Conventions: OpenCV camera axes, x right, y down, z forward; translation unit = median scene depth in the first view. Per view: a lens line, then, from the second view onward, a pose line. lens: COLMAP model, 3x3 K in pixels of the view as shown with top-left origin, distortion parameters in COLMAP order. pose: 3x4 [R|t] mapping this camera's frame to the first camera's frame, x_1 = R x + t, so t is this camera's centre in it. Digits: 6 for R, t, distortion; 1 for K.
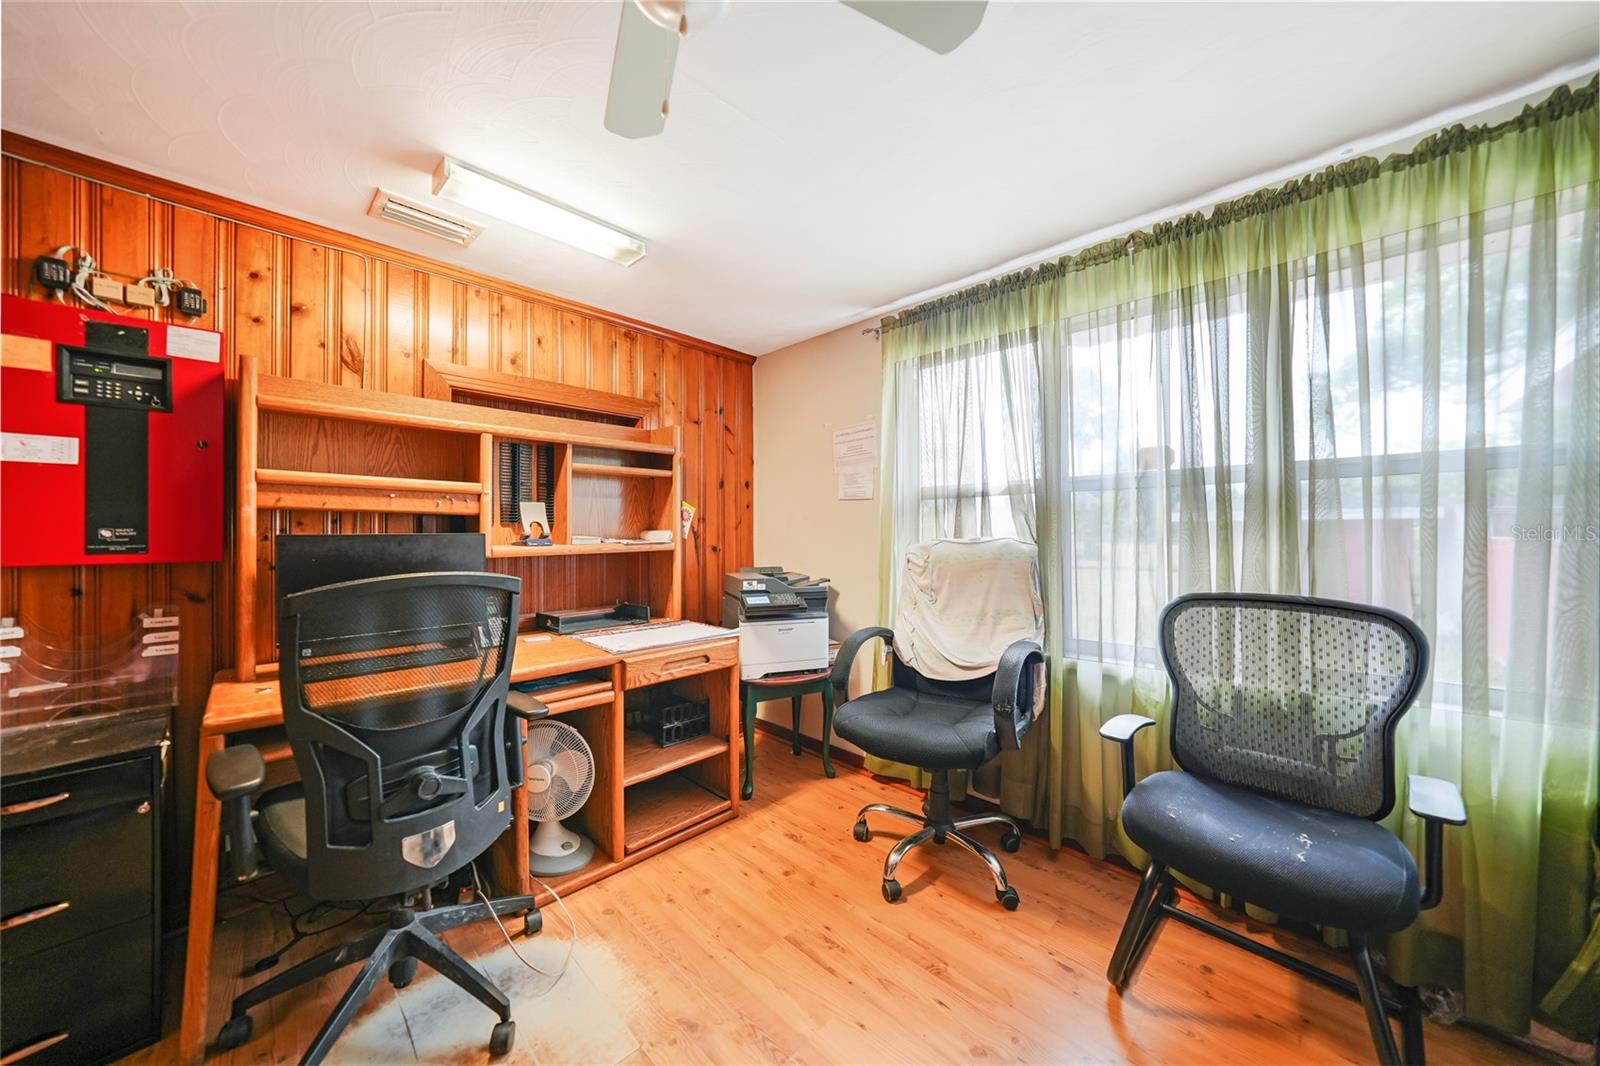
lens RADIAL K [[555.1, 0, 797.8], [0, 555.1, 529.1], [0, 0, 1]] dist [-0.007368, 0.001000]
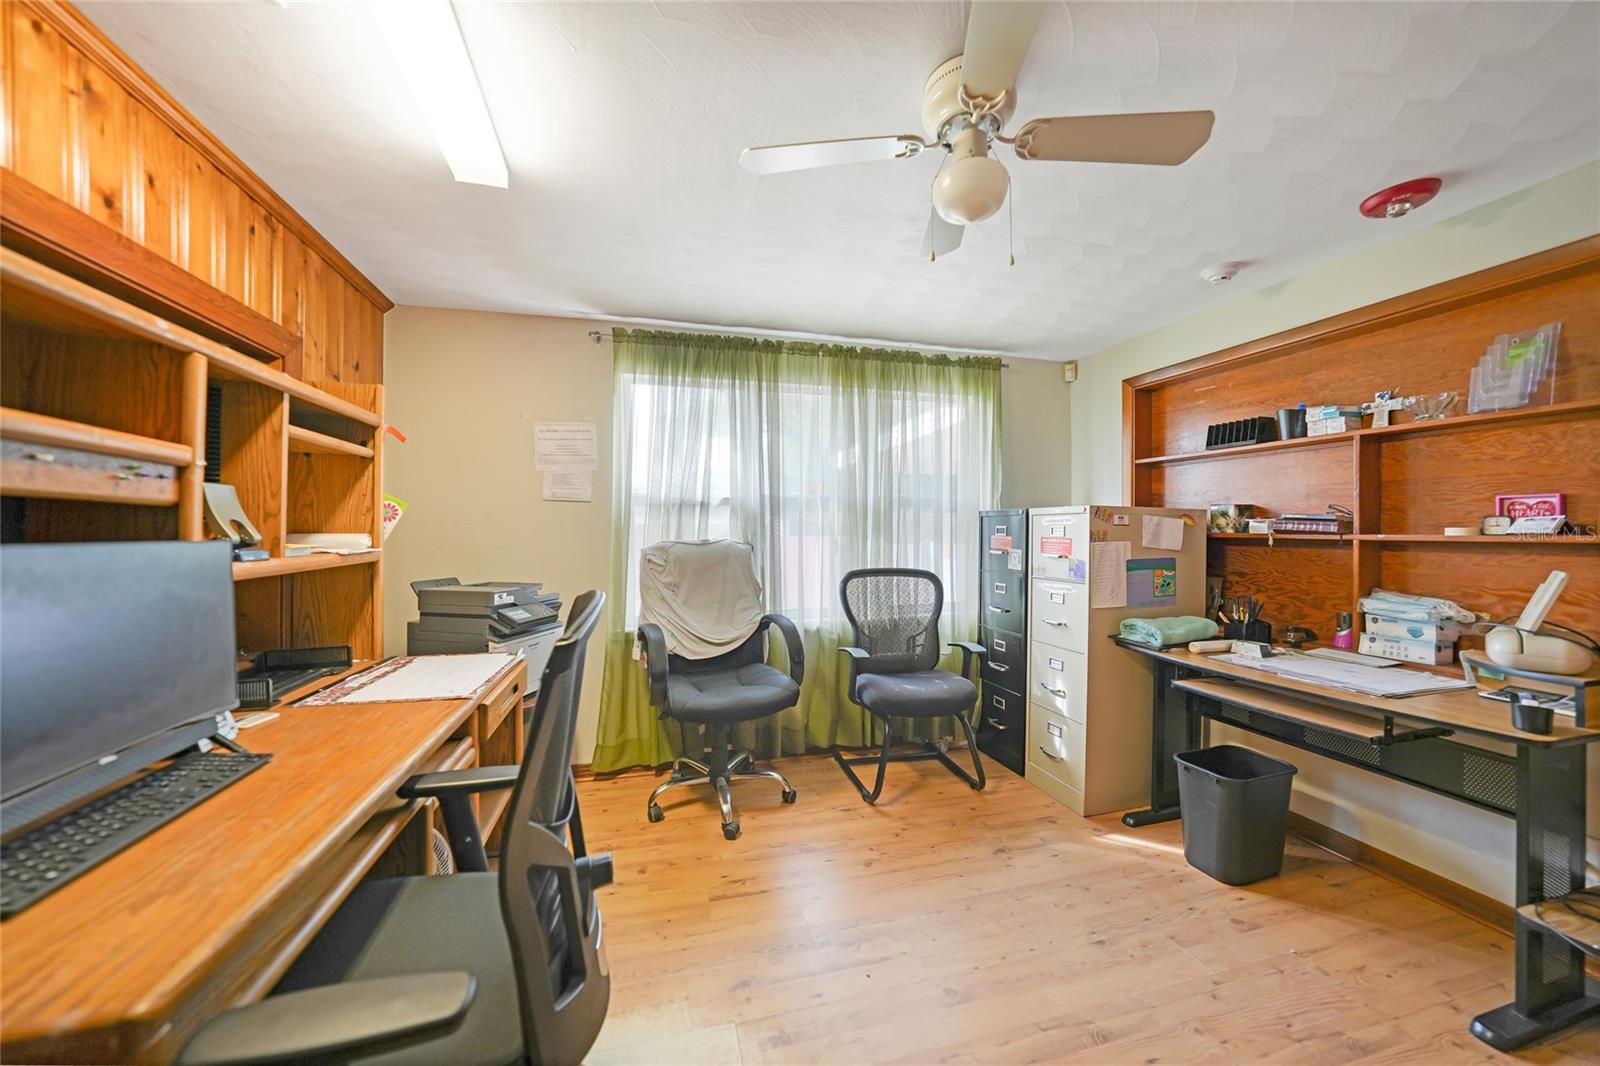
lens RADIAL K [[555.1, 0, 797.3], [0, 555.1, 535.3], [0, 0, 1]] dist [-0.007368, 0.001000]
pose [[0.518399, -0.003754, 0.855131, -0.705225], [-0.003812, 0.999970, 0.006701, -0.002835], [-0.855131, -0.006734, 0.518369, 0.222518]]
